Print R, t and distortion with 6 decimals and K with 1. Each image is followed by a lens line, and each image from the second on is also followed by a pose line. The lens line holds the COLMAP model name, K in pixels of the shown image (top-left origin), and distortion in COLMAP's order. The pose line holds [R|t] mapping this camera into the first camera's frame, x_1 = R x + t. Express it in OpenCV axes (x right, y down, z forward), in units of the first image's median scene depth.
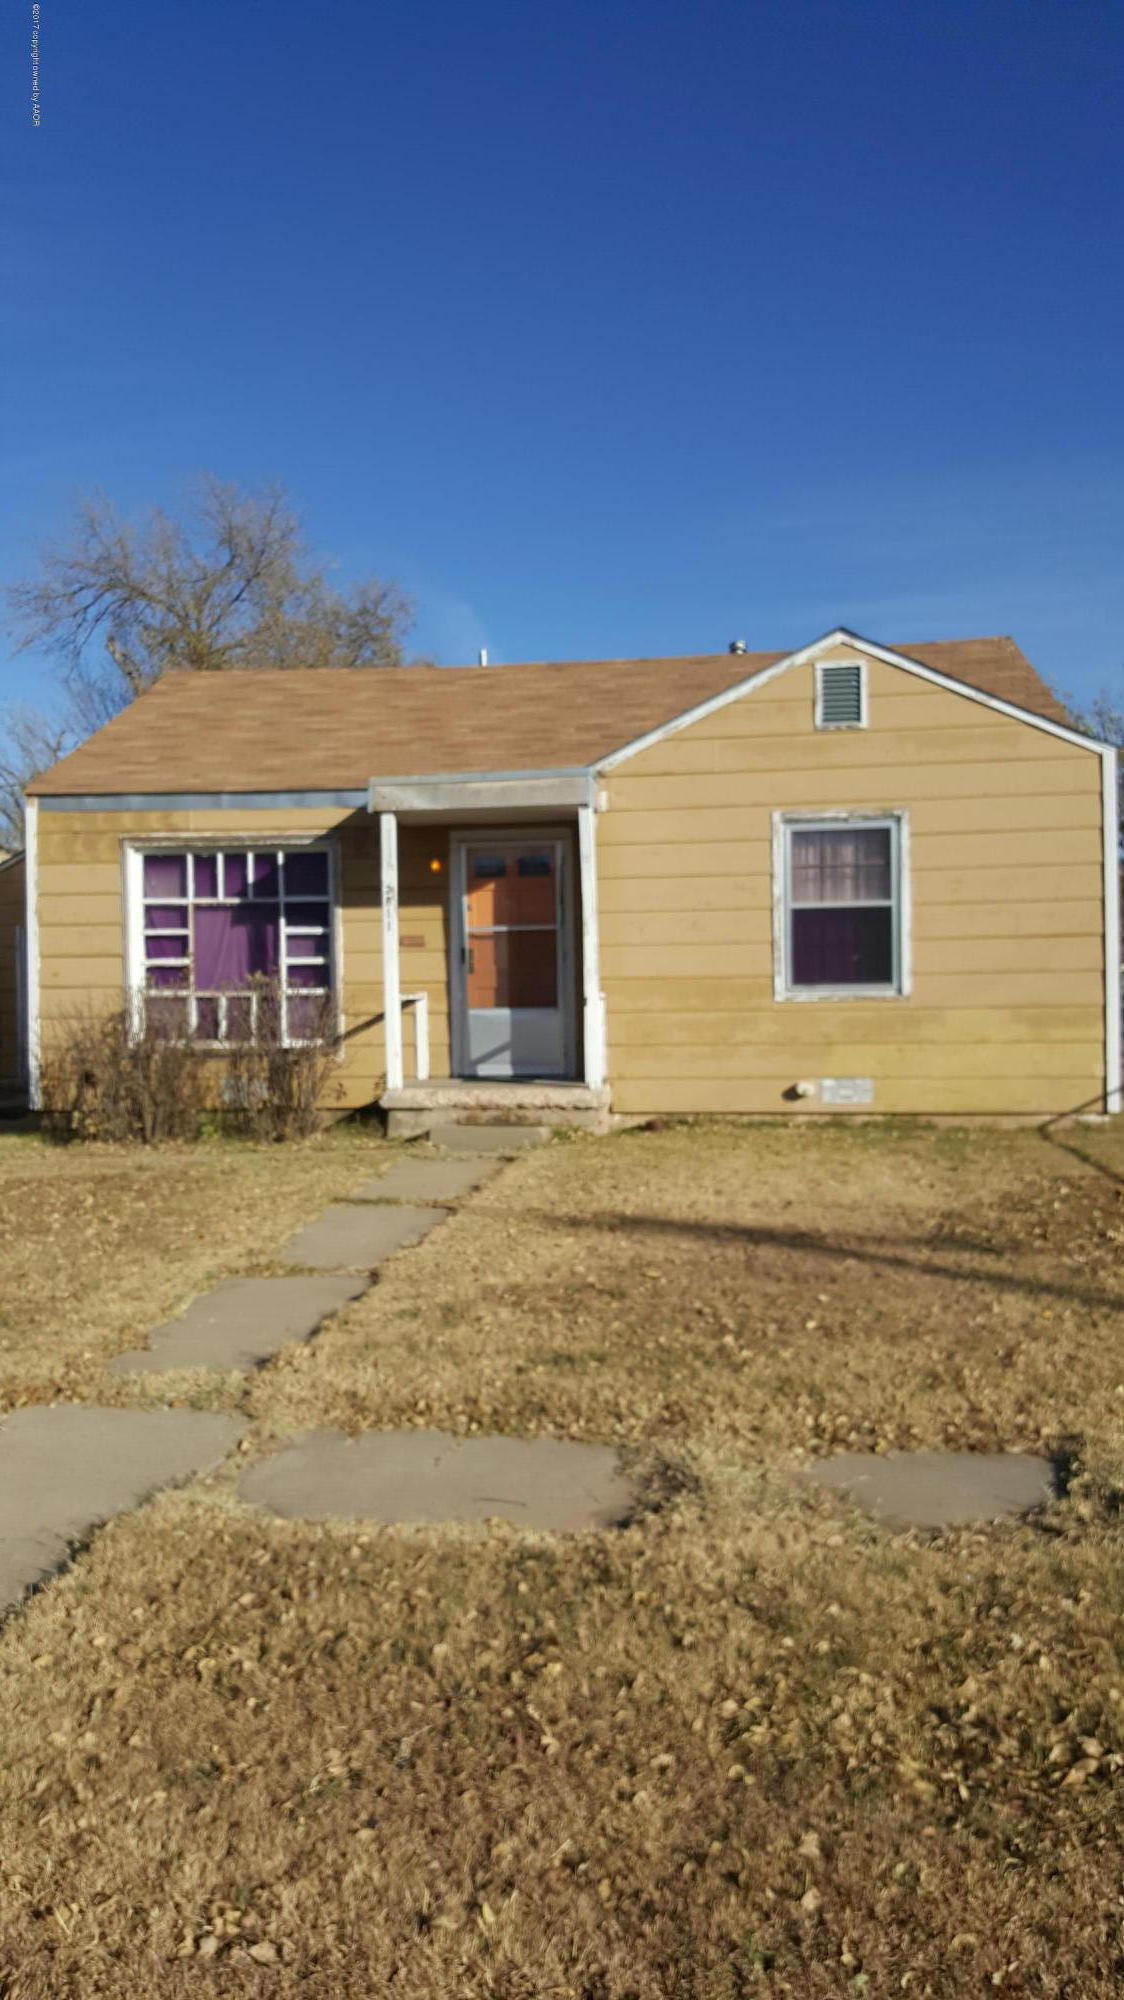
lens RADIAL K [[1494.1, 0, 562.0], [0, 1494.1, 1000.0], [0, 0, 1]] dist [0.103420, -0.000976]
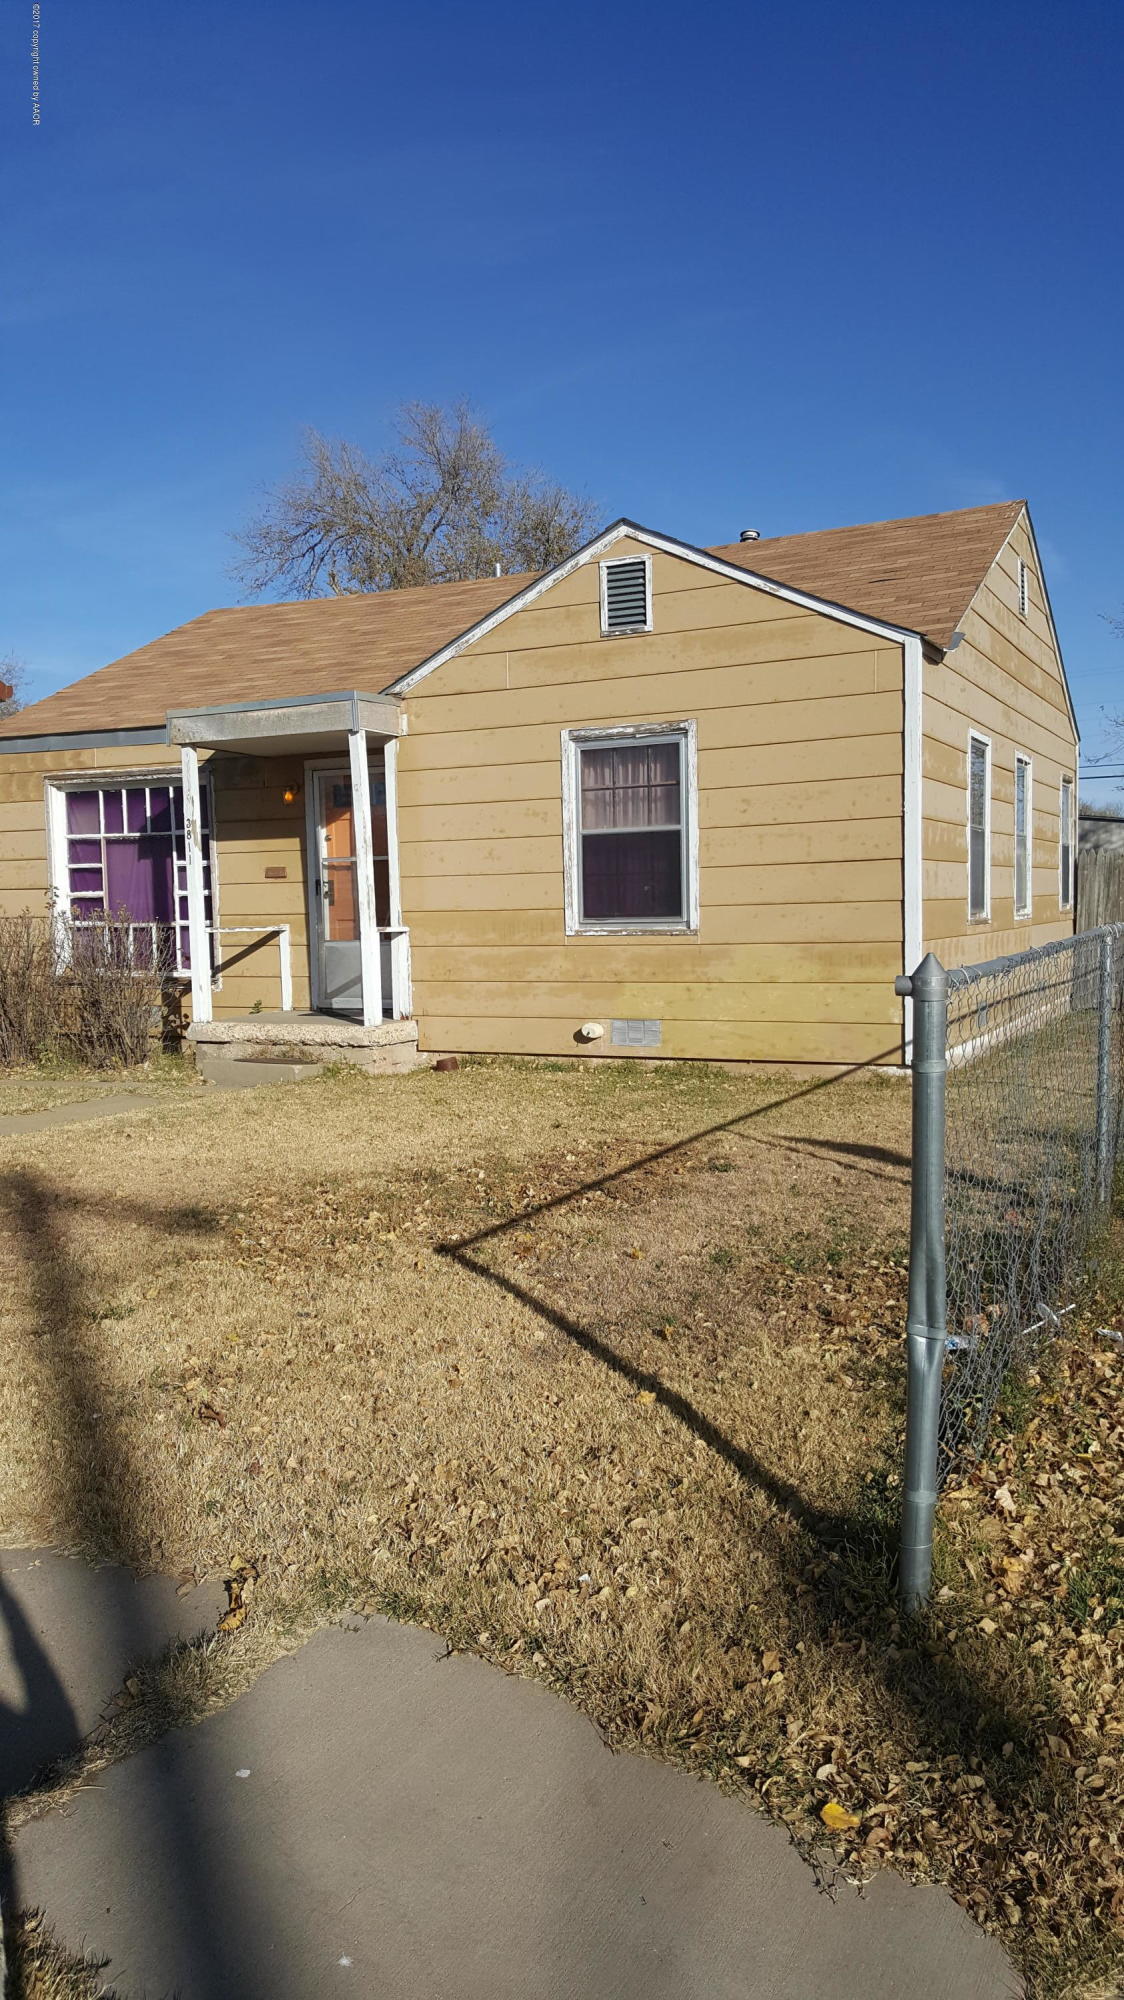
lens RADIAL K [[1494.1, 0, 562.0], [0, 1494.1, 1000.0], [0, 0, 1]] dist [0.103420, -0.000976]
pose [[0.942373, 0.015791, -0.334191, 0.445778], [0.005513, 0.998017, 0.062704, -0.017307], [0.334519, -0.060933, 0.940417, 0.122837]]
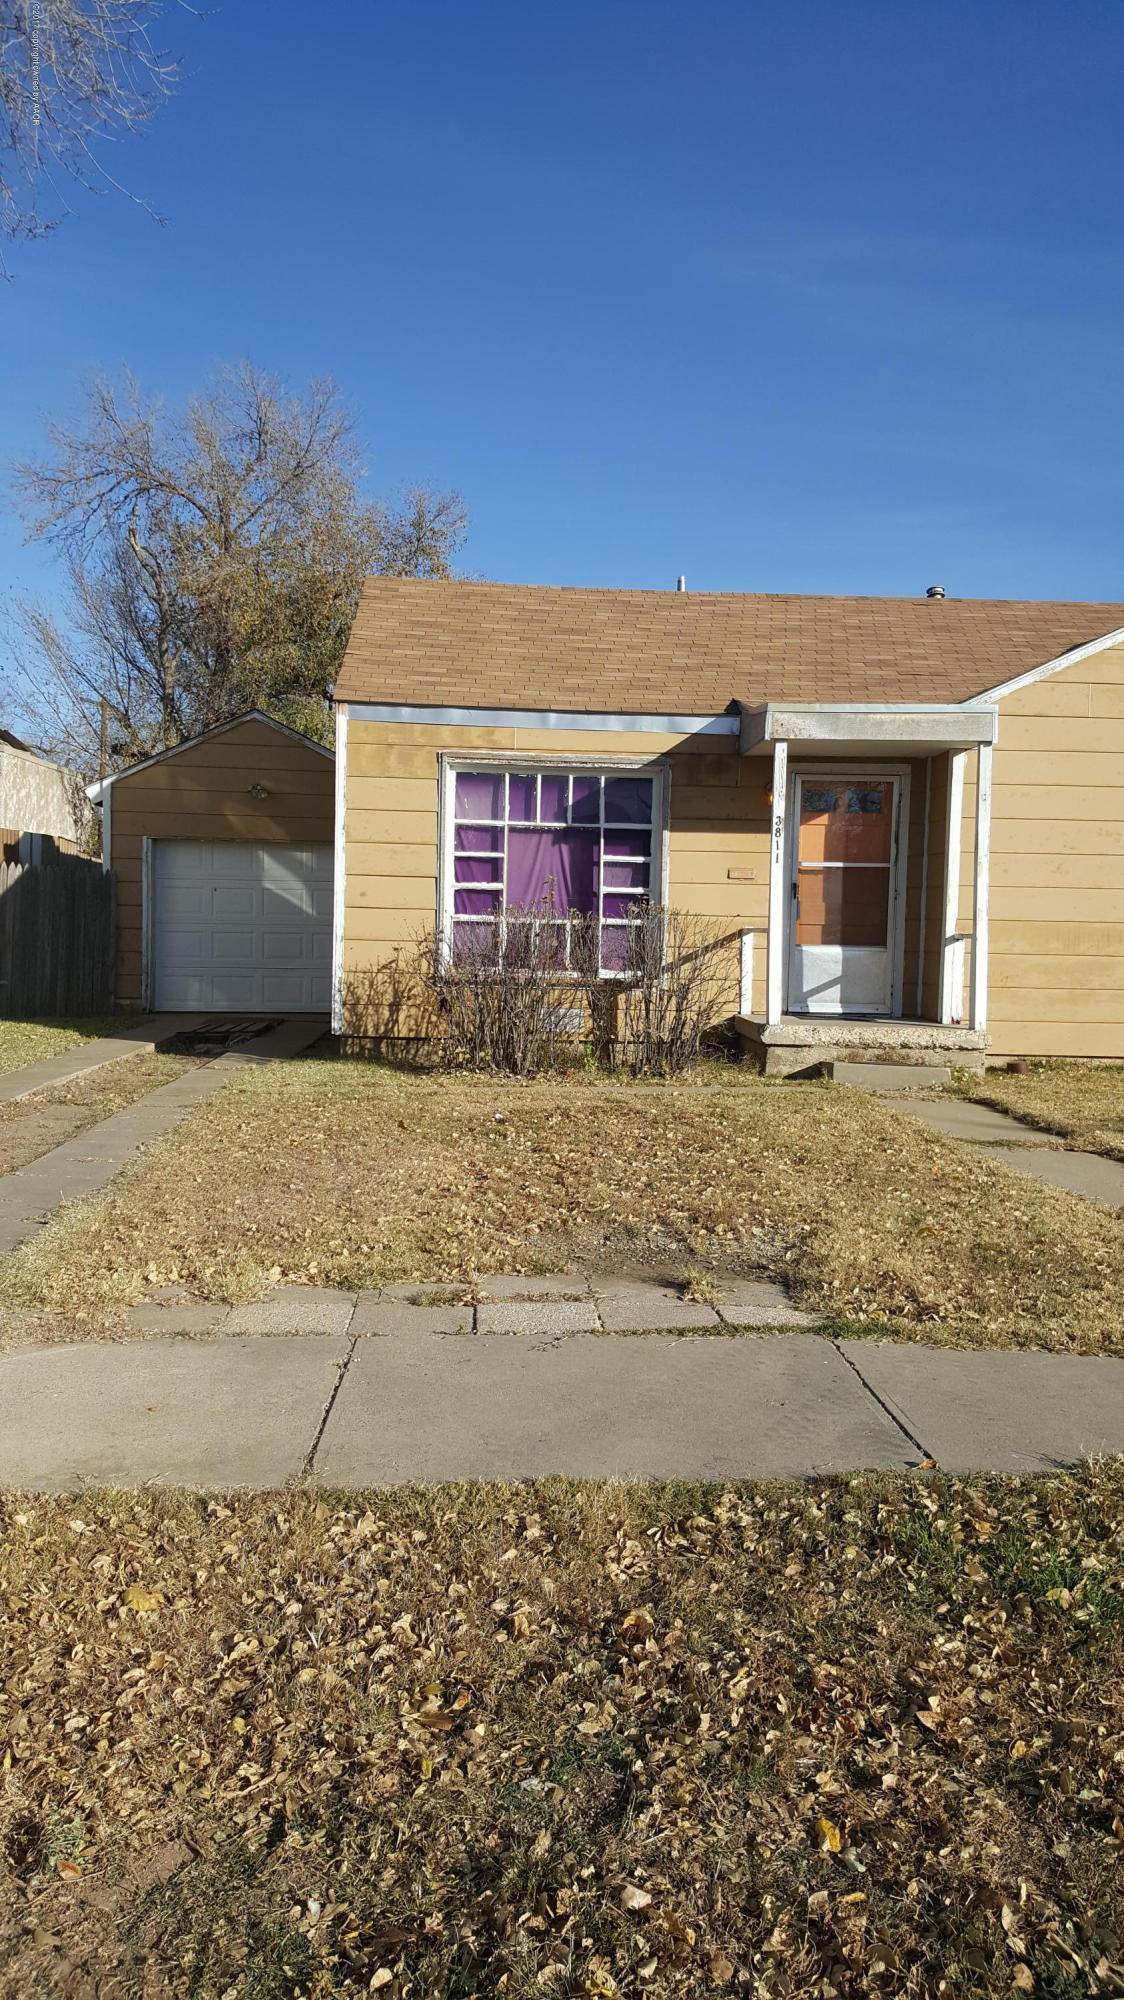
lens RADIAL K [[1494.1, 0, 562.0], [0, 1494.1, 1000.0], [0, 0, 1]] dist [0.103420, -0.000976]
pose [[0.985455, 0.027825, 0.167643, -0.403644], [-0.034454, 0.998730, 0.036764, 0.011797], [-0.166407, -0.042006, 0.985162, 0.054968]]
